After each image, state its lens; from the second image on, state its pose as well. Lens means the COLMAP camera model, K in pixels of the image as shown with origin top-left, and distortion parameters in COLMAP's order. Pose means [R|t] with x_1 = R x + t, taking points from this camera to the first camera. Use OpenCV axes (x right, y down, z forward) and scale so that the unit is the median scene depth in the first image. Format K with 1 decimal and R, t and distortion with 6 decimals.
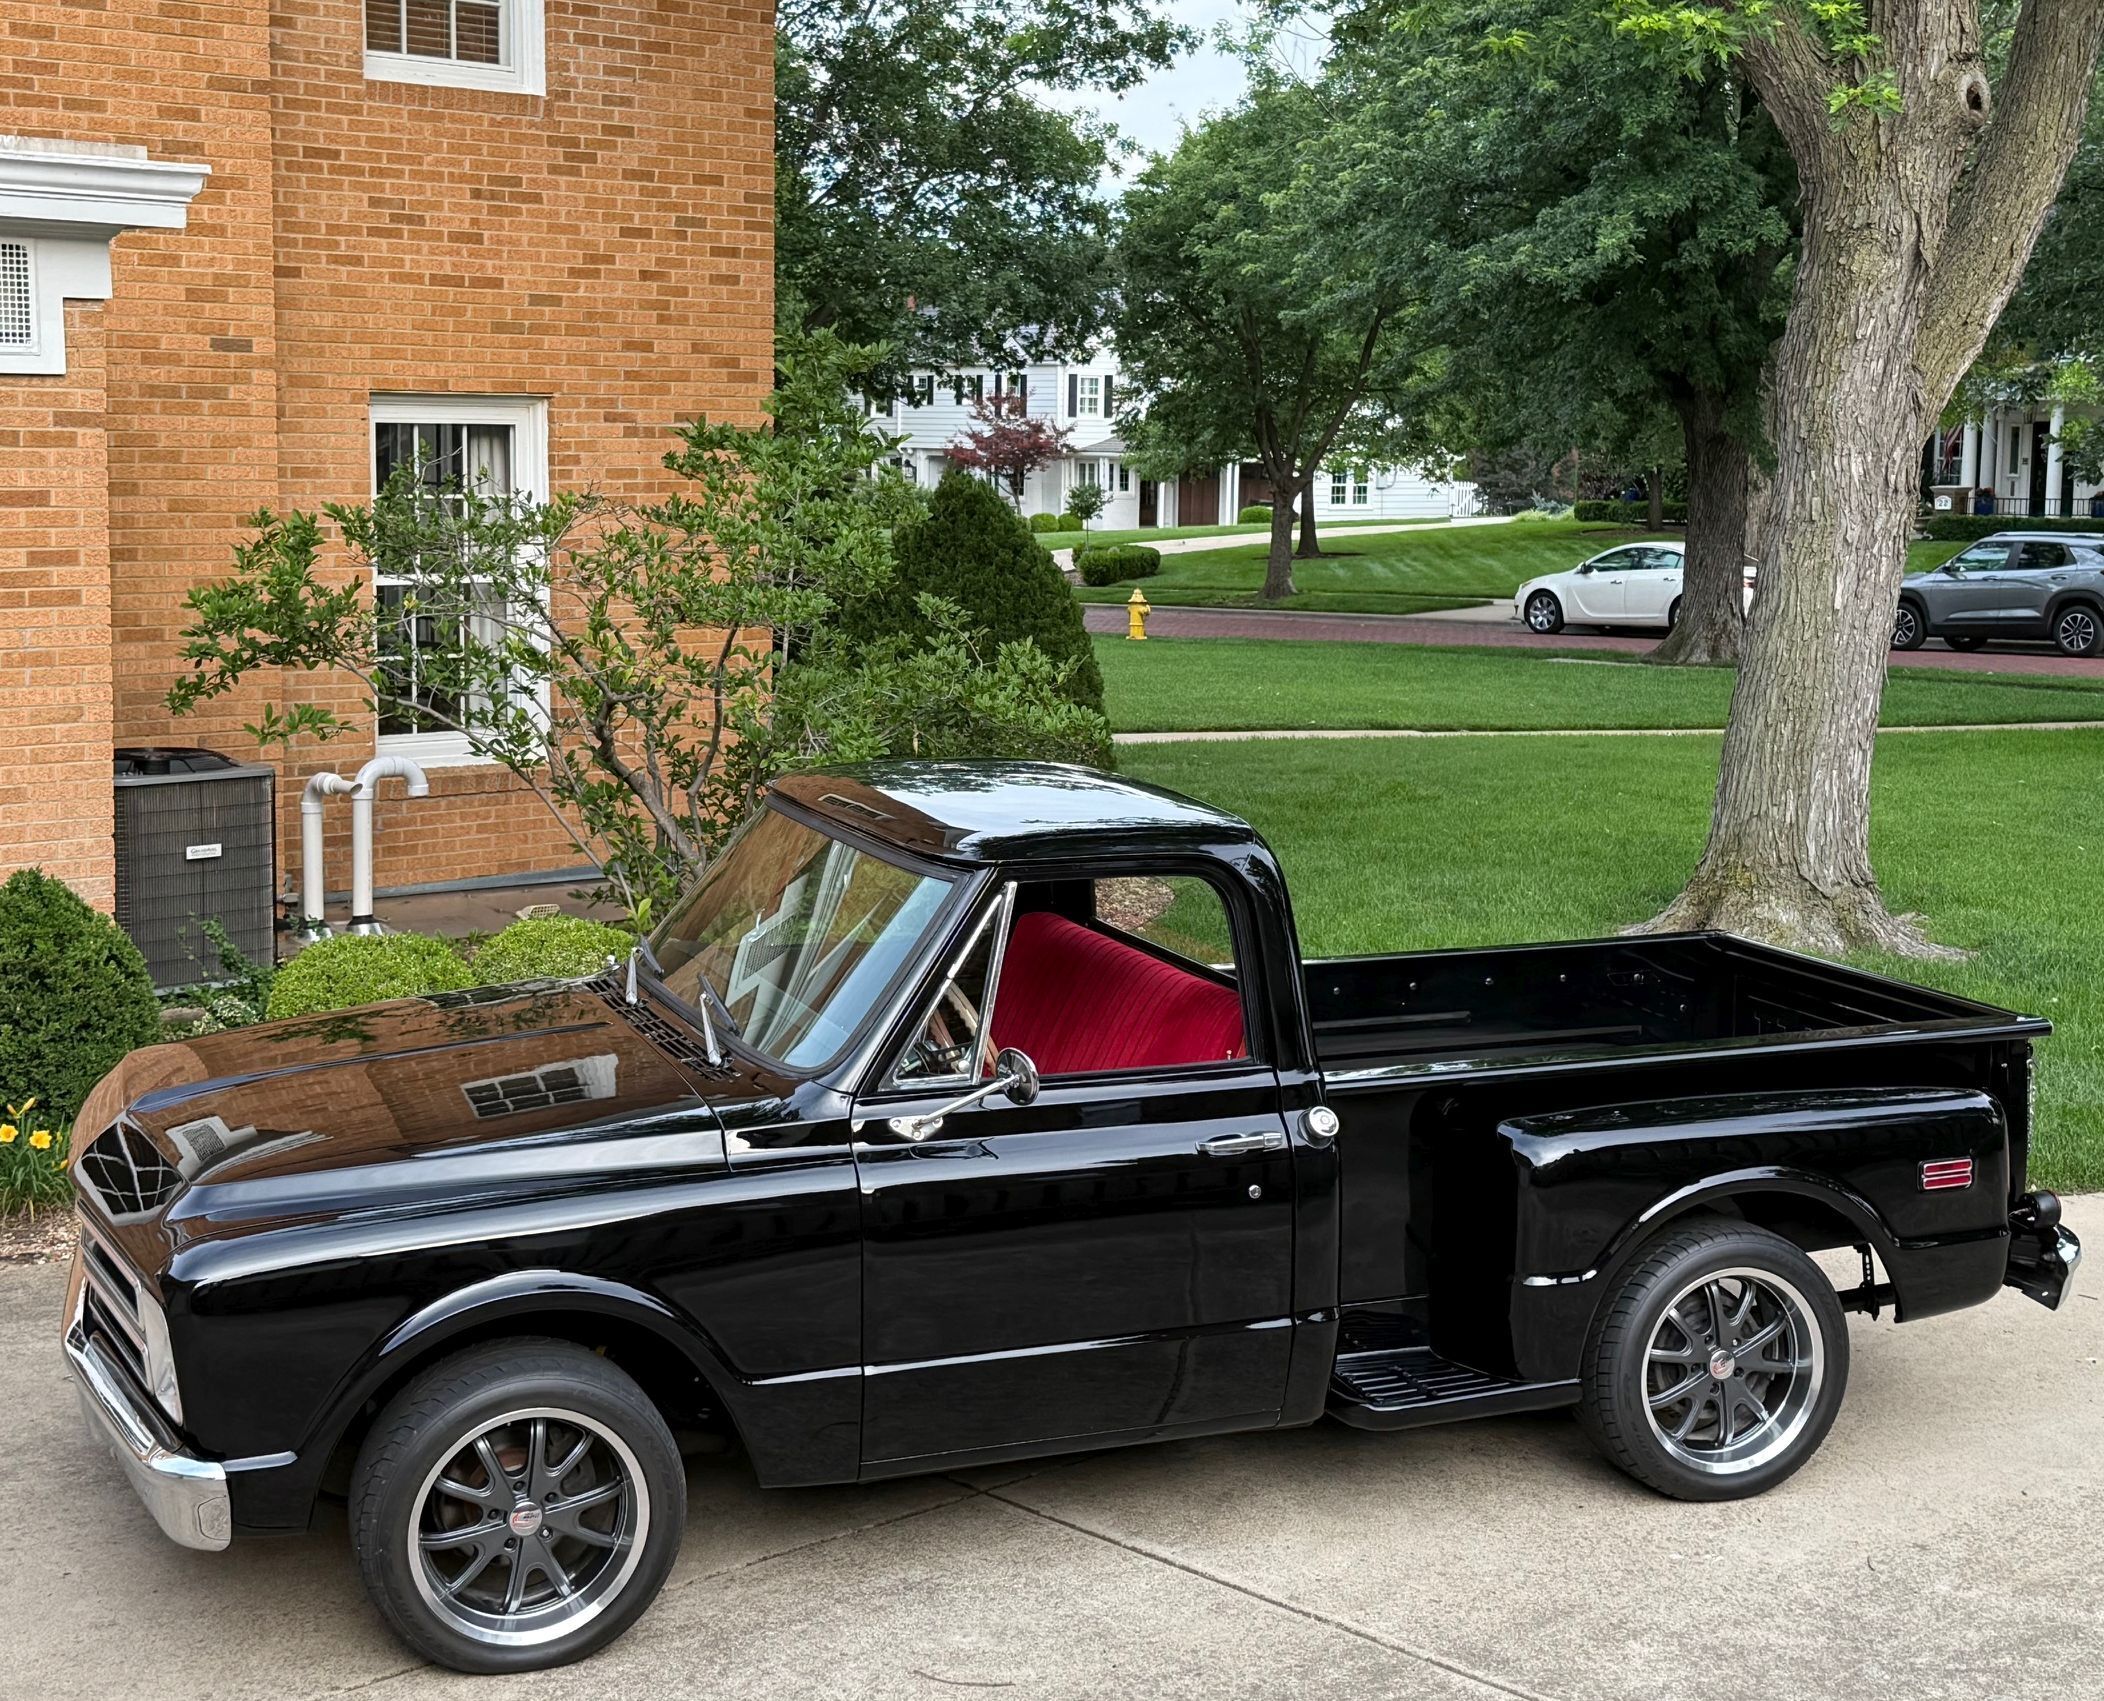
lens RADIAL K [[3207.7, 0, 988.9], [0, 3207.7, 743.6], [0, 0, 1]] dist [0.078784, 0.000000]
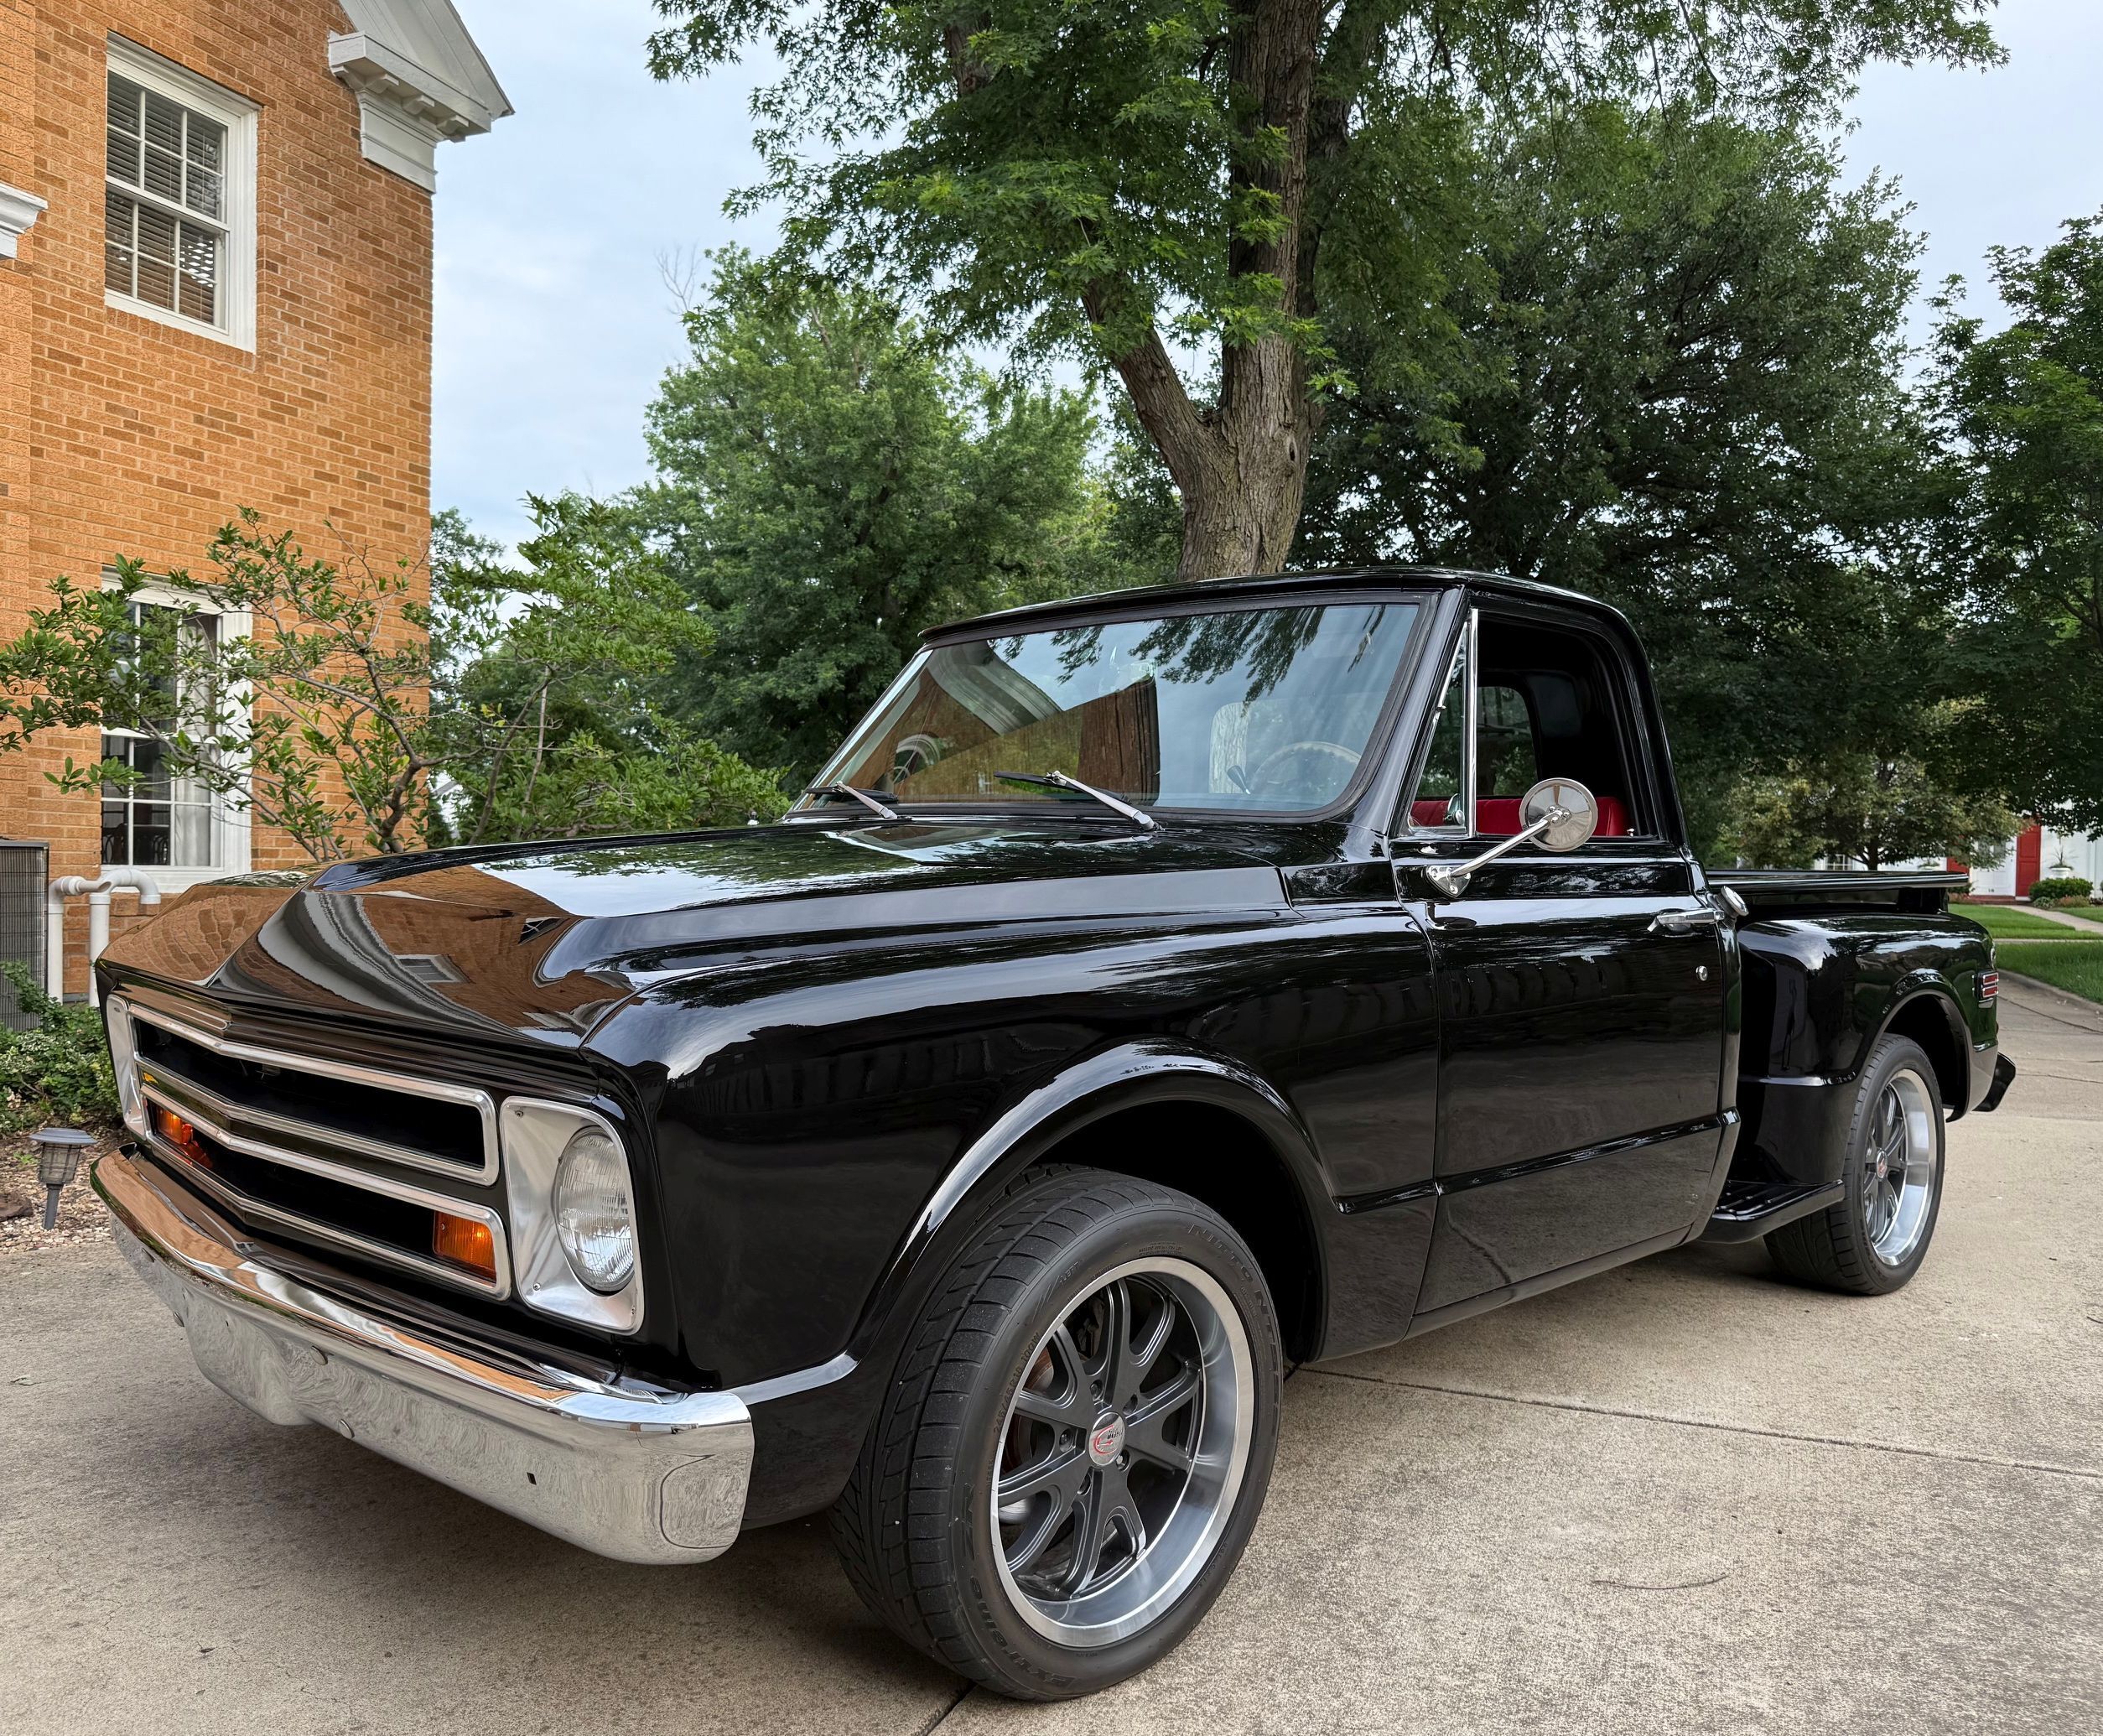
lens RADIAL K [[1714.9, 0, 1088.0], [0, 1714.9, 881.9], [0, 0, 1]] dist [-0.003941, -0.014158]
pose [[0.907866, 0.003019, 0.419249, -0.129117], [0.034056, 0.996139, -0.080919, 0.069495], [-0.417875, 0.087742, 0.904258, 0.302237]]
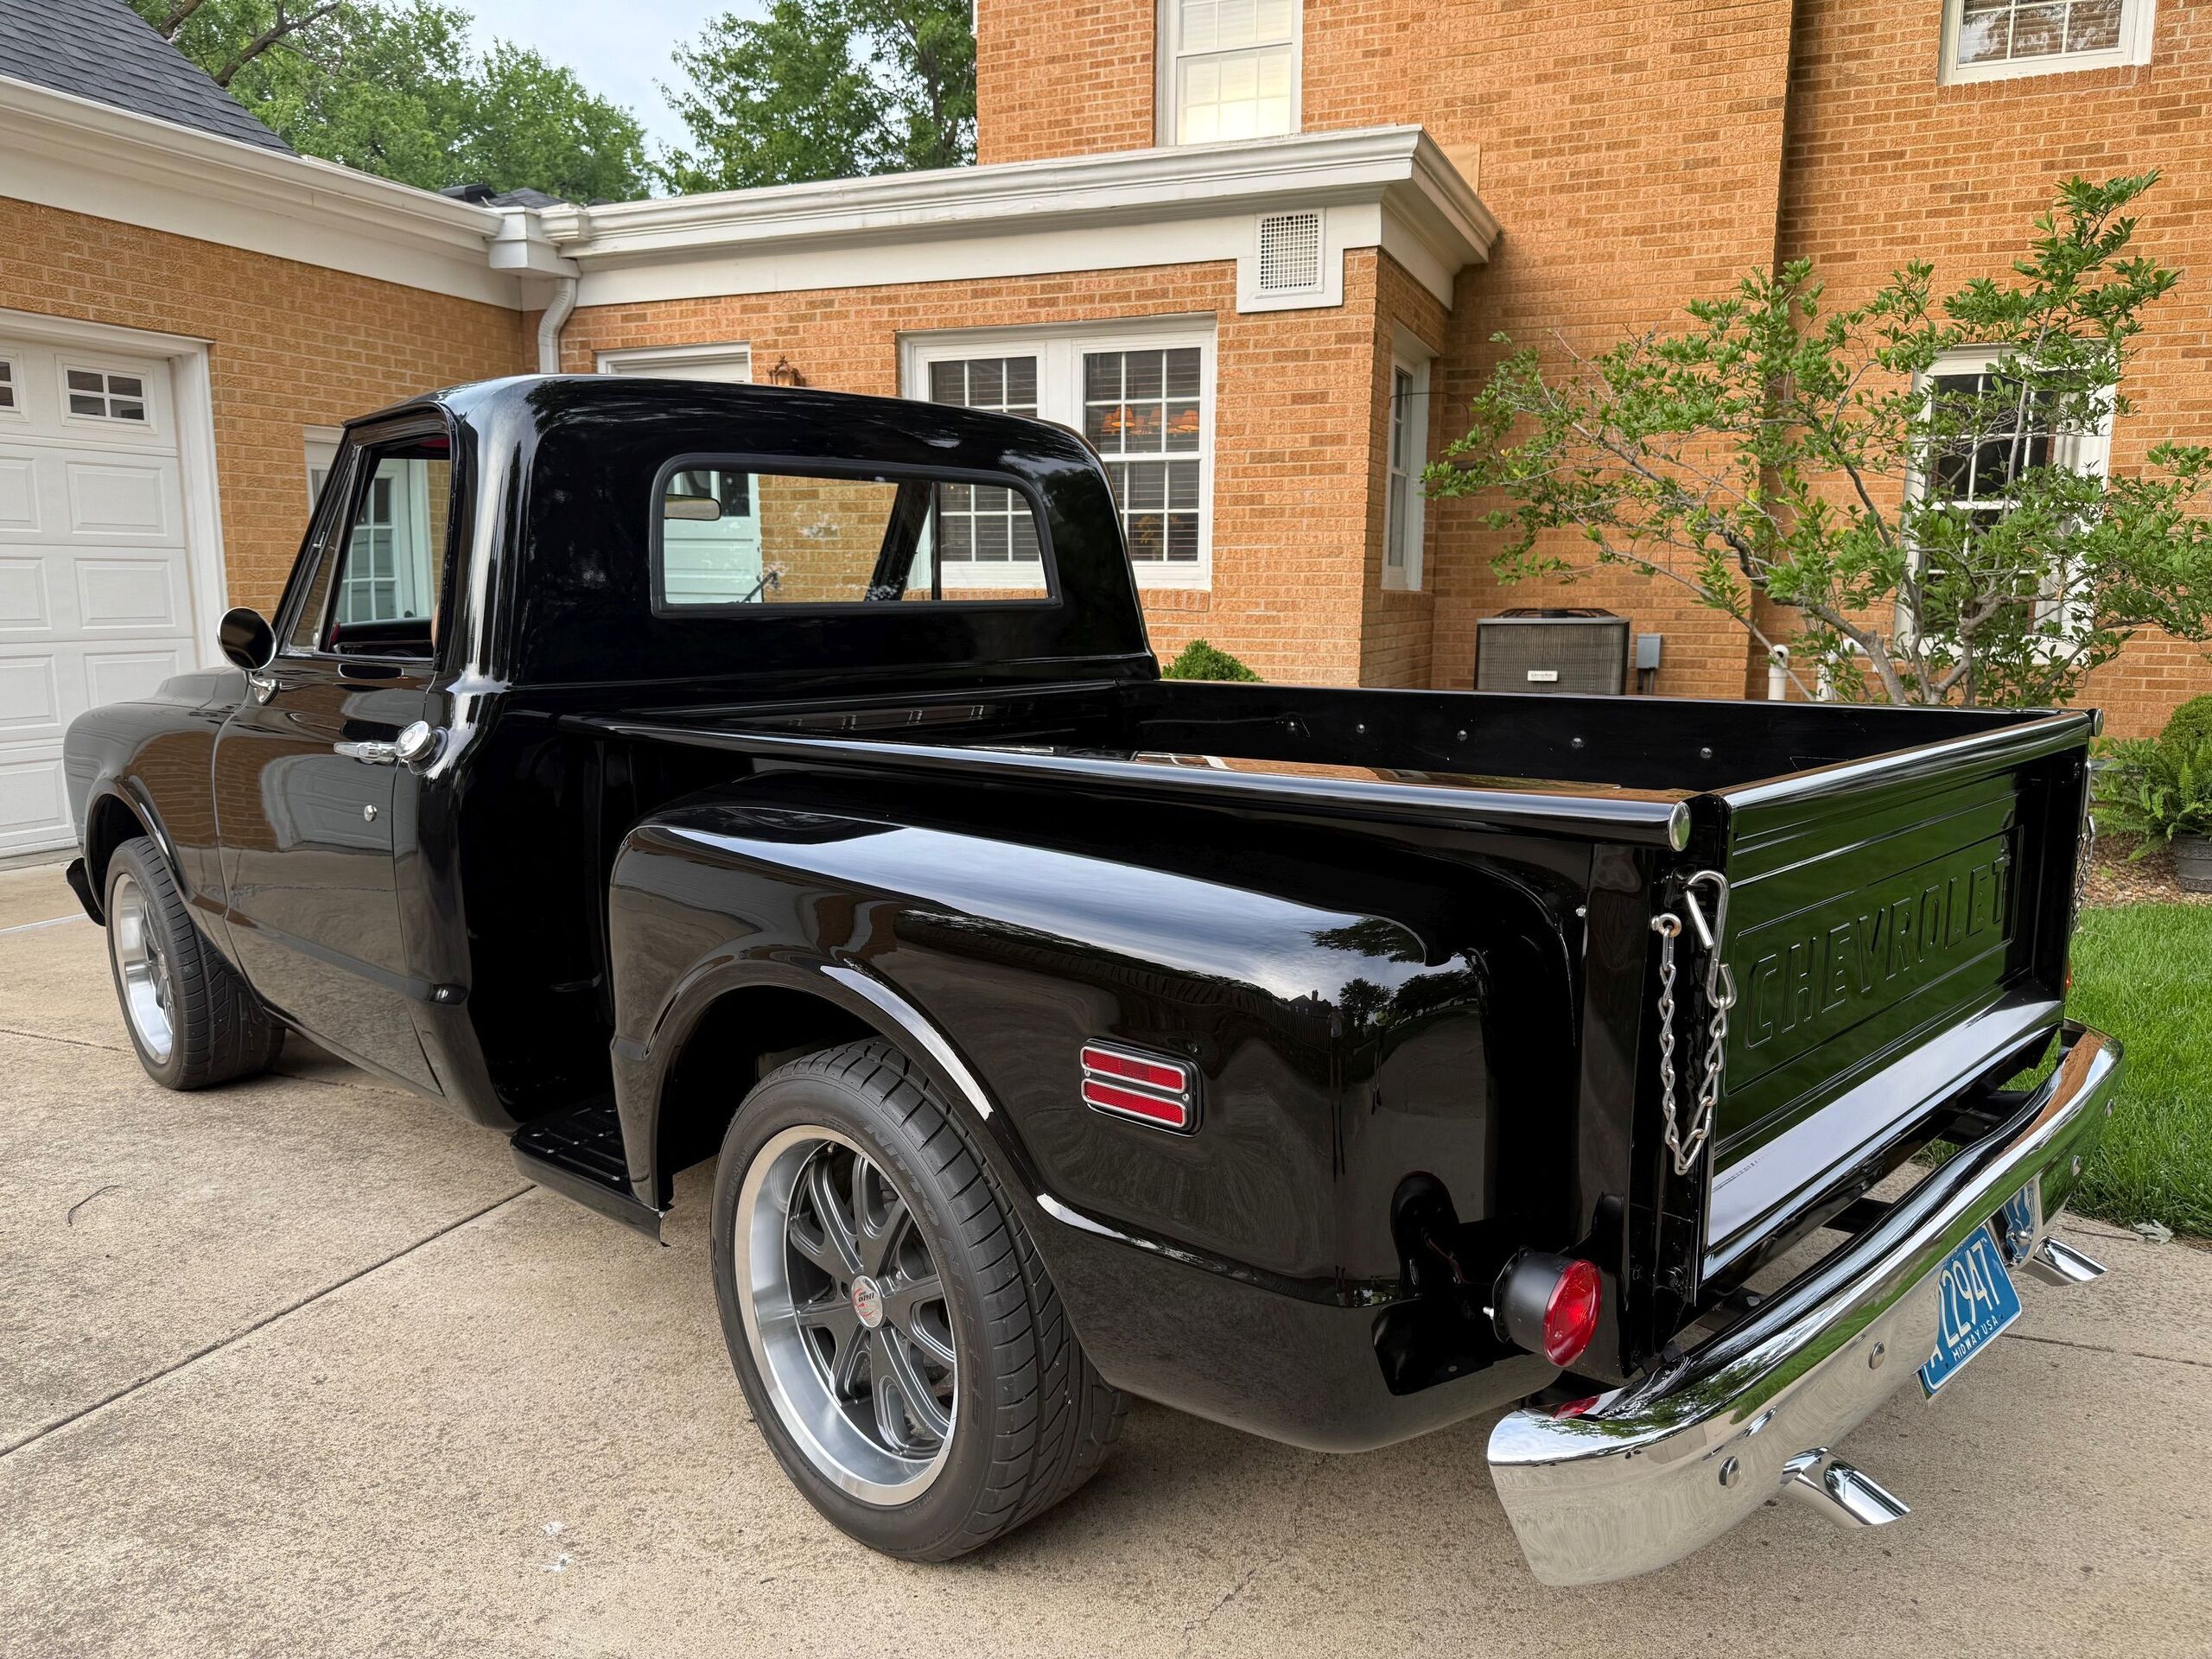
lens RADIAL K [[1572.1, 0, 1092.2], [0, 1572.1, 832.4], [0, 0, 1]] dist [0.008022, -0.012027]
pose [[0.421874, 0.130698, -0.897185, 0.245046], [-0.088036, 0.990784, 0.102937, 0.041253], [0.902370, 0.035558, 0.429492, 0.470339]]
